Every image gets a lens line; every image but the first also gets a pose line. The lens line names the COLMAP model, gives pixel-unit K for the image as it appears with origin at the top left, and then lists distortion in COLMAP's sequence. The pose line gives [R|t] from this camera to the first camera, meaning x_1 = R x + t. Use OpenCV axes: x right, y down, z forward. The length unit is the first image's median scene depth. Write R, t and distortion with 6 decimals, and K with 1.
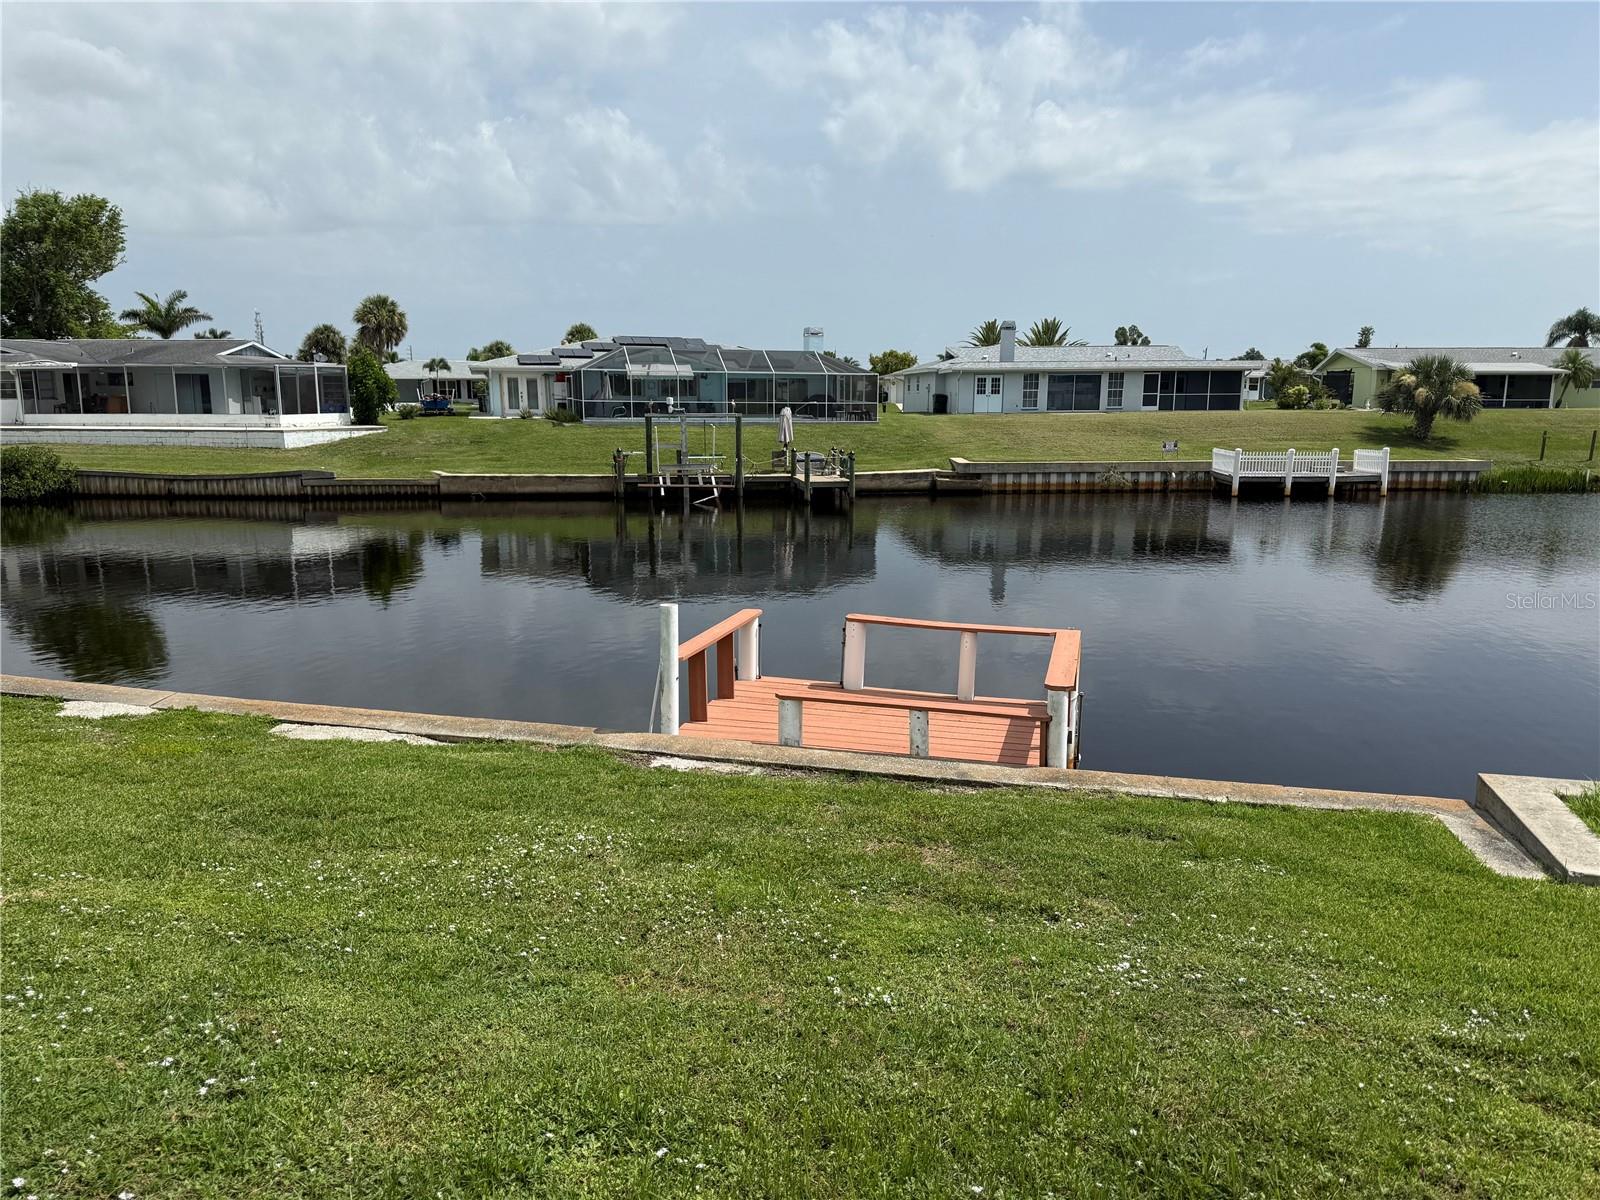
lens RADIAL K [[1134.5, 0, 800.0], [0, 1134.5, 600.0], [0, 0, 1]] dist [0.080897, -0.107784]
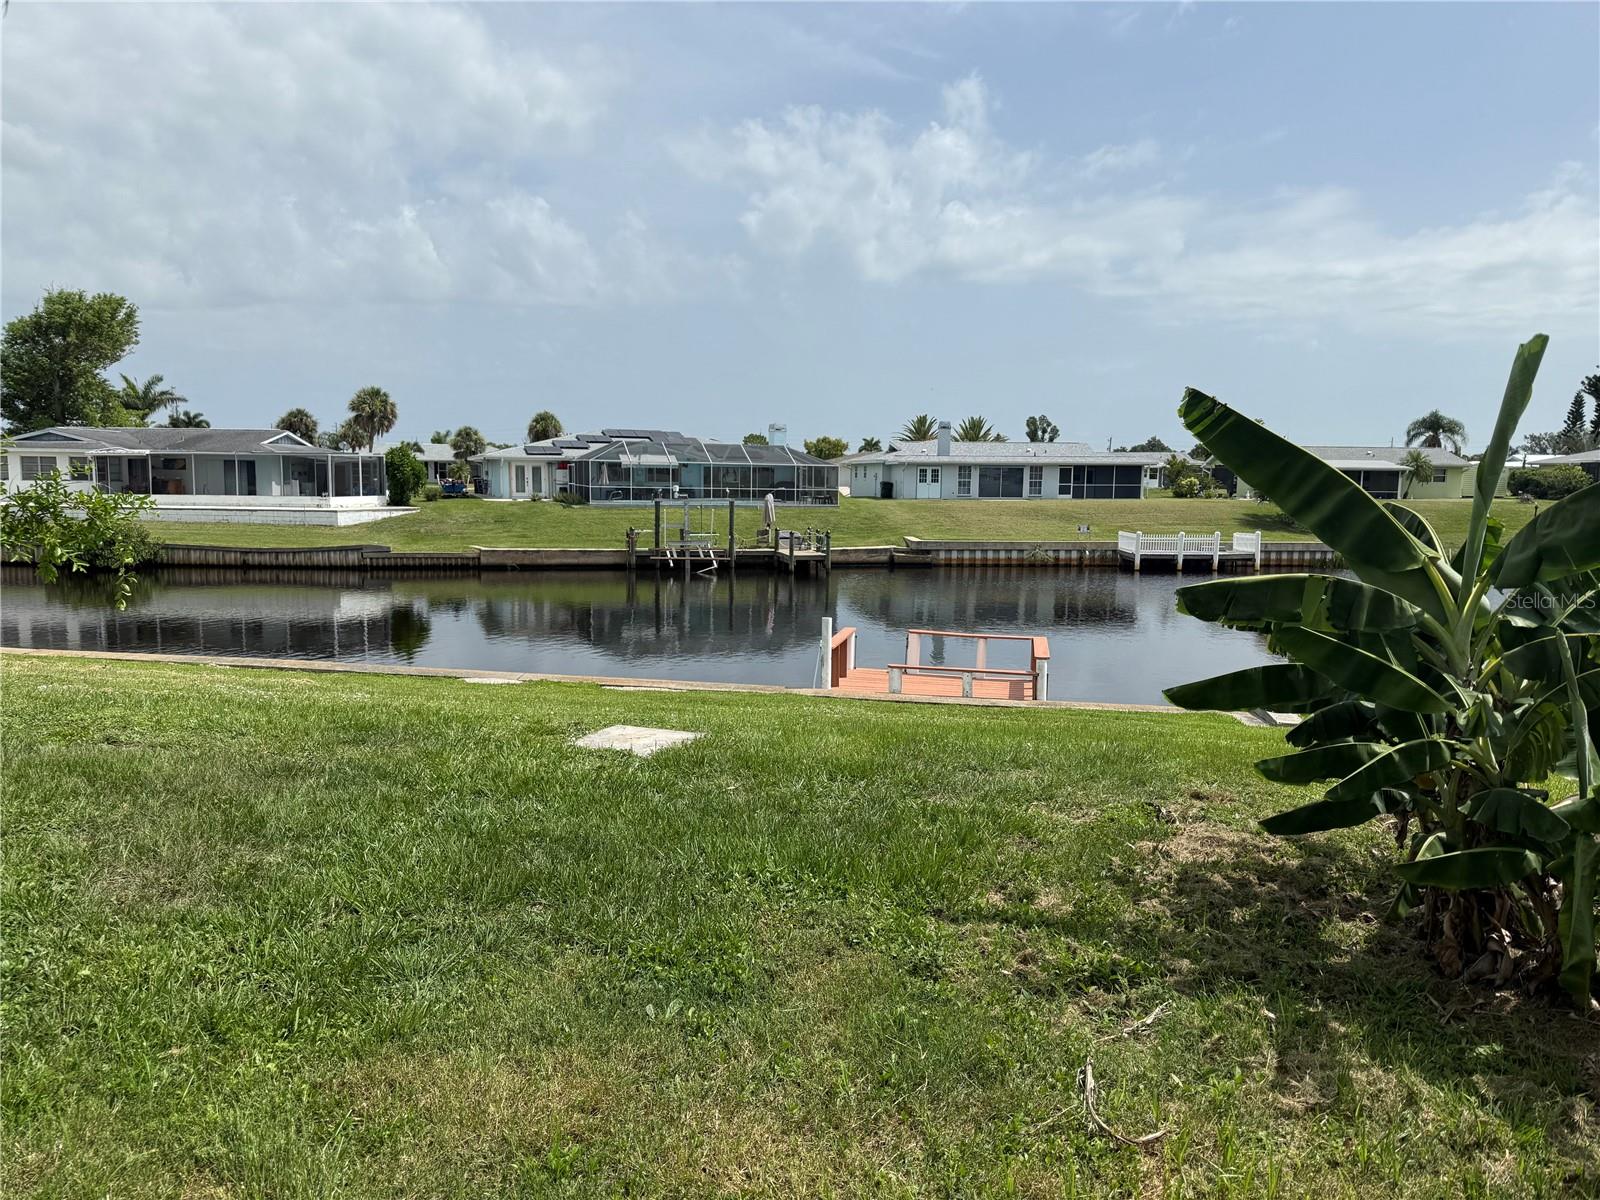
lens RADIAL K [[1140.7, 0, 792.6], [0, 1140.7, 574.4], [0, 0, 1]] dist [0.126753, -0.208739]
pose [[0.997748, 0.004152, 0.066942, -0.055467], [0.001888, 0.995947, -0.089919, 0.019068], [-0.067044, 0.089843, 0.993697, -0.156218]]
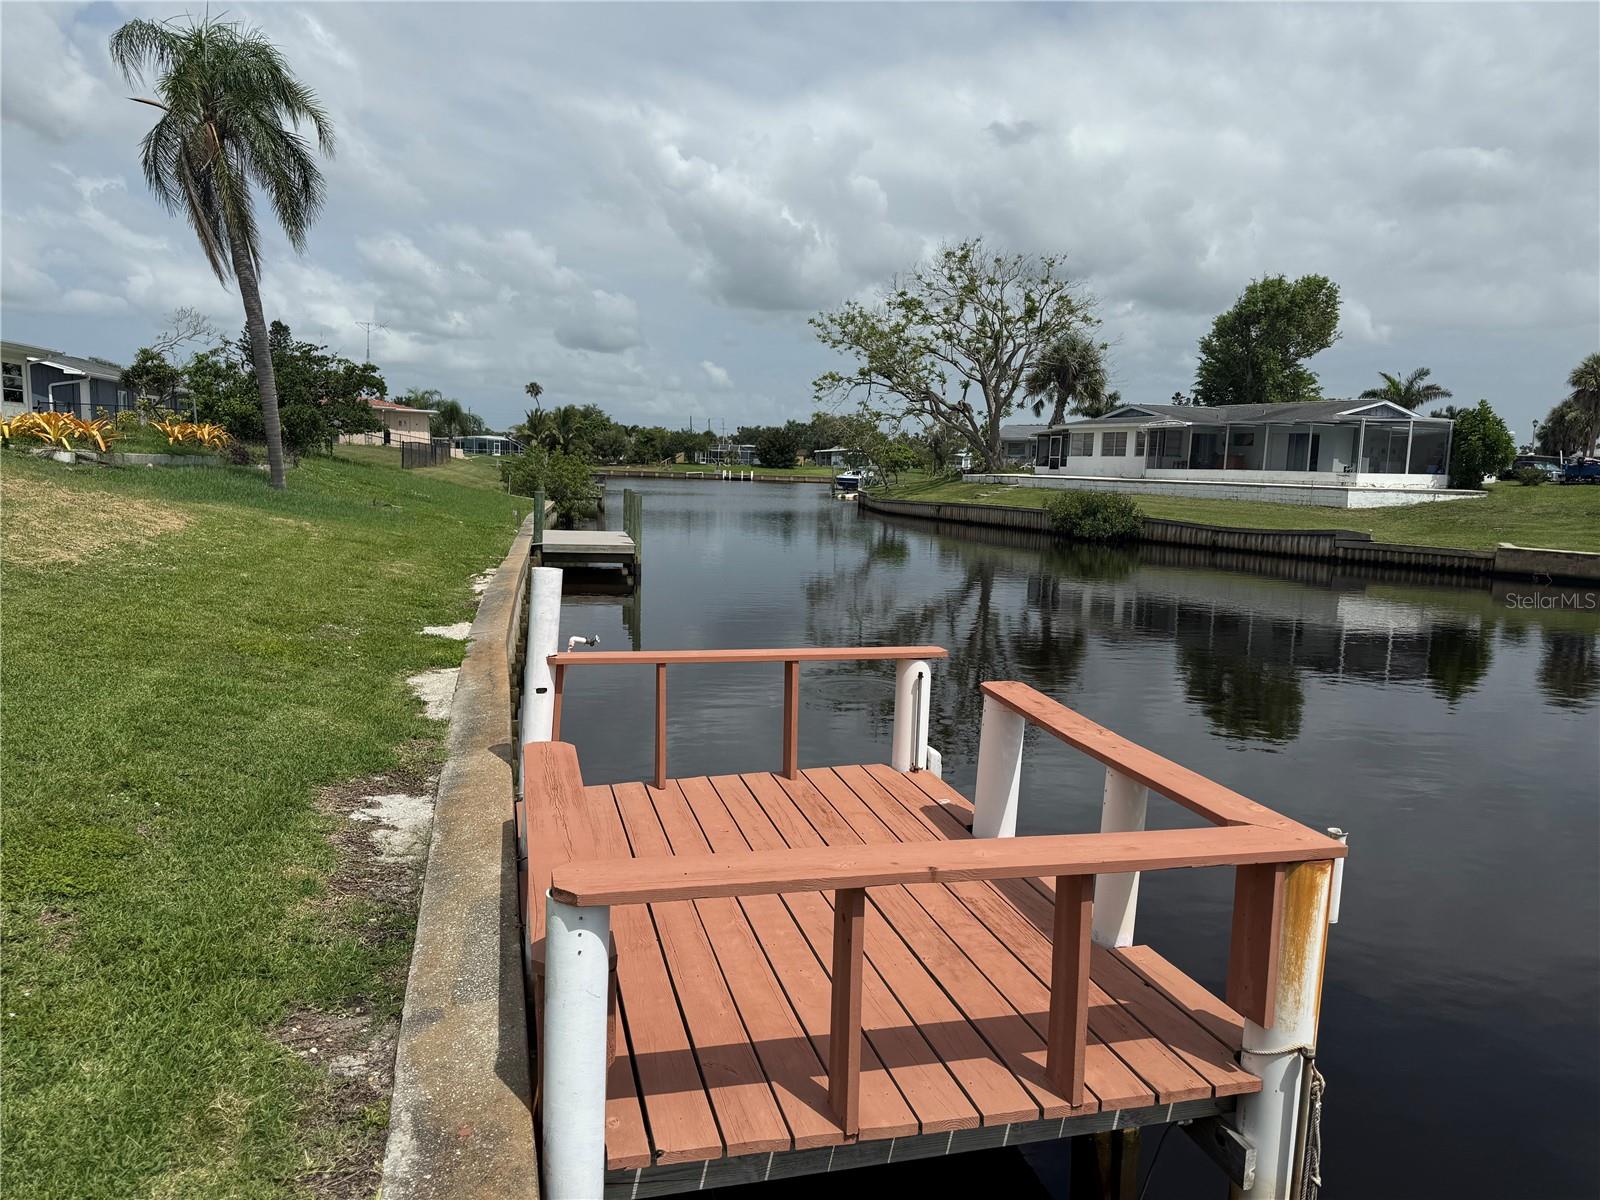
lens RADIAL K [[1122.1, 0, 800.0], [0, 1122.1, 600.0], [0, 0, 1]] dist [0.075209, -0.098399]
pose [[0.504775, 0.118898, -0.855024, 0.089331], [-0.185699, 0.982237, 0.026958, -0.003963], [0.843041, 0.145169, 0.517888, 0.149402]]
